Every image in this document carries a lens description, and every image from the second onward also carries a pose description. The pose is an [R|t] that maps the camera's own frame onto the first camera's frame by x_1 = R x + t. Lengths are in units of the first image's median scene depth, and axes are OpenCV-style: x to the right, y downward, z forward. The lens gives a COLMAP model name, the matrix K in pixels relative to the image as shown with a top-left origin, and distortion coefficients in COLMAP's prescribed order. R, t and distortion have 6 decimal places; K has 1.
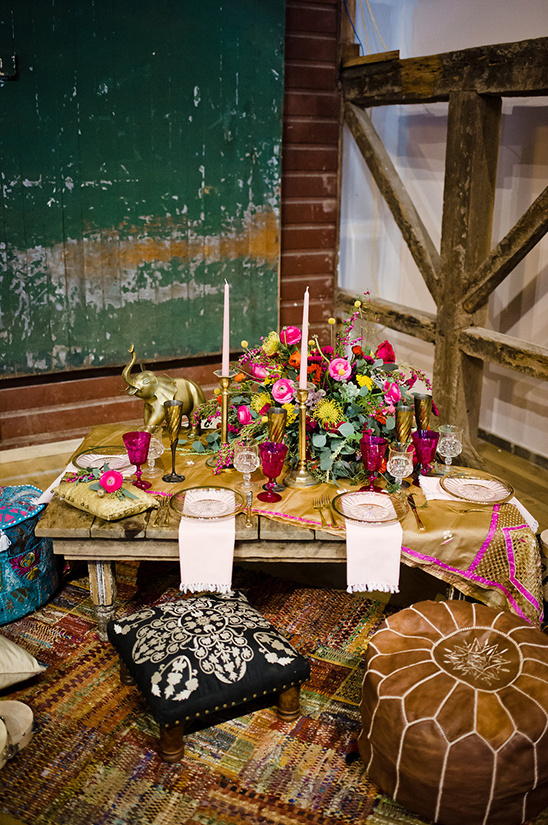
lens RADIAL K [[906.4, 0, 274.0], [0, 906.4, 412.5], [0, 0, 1]] dist [-0.082164, 0.036654]
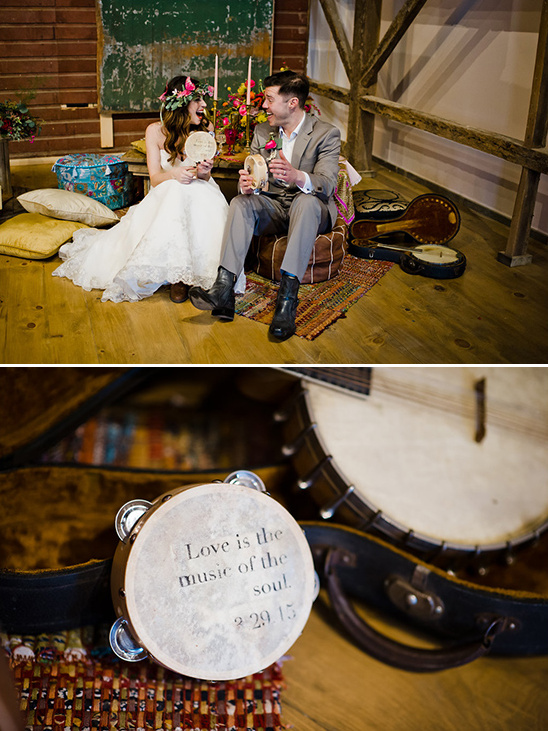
lens RADIAL K [[1071.8, 0, 274.0], [0, 1071.8, 365.5], [0, 0, 1]] dist [-0.185551, 0.155544]
pose [[0.981759, 0.073858, -0.175197, 0.459757], [-0.069573, 0.997111, 0.030486, 0.404900], [0.176942, -0.017741, 0.984061, -1.162617]]
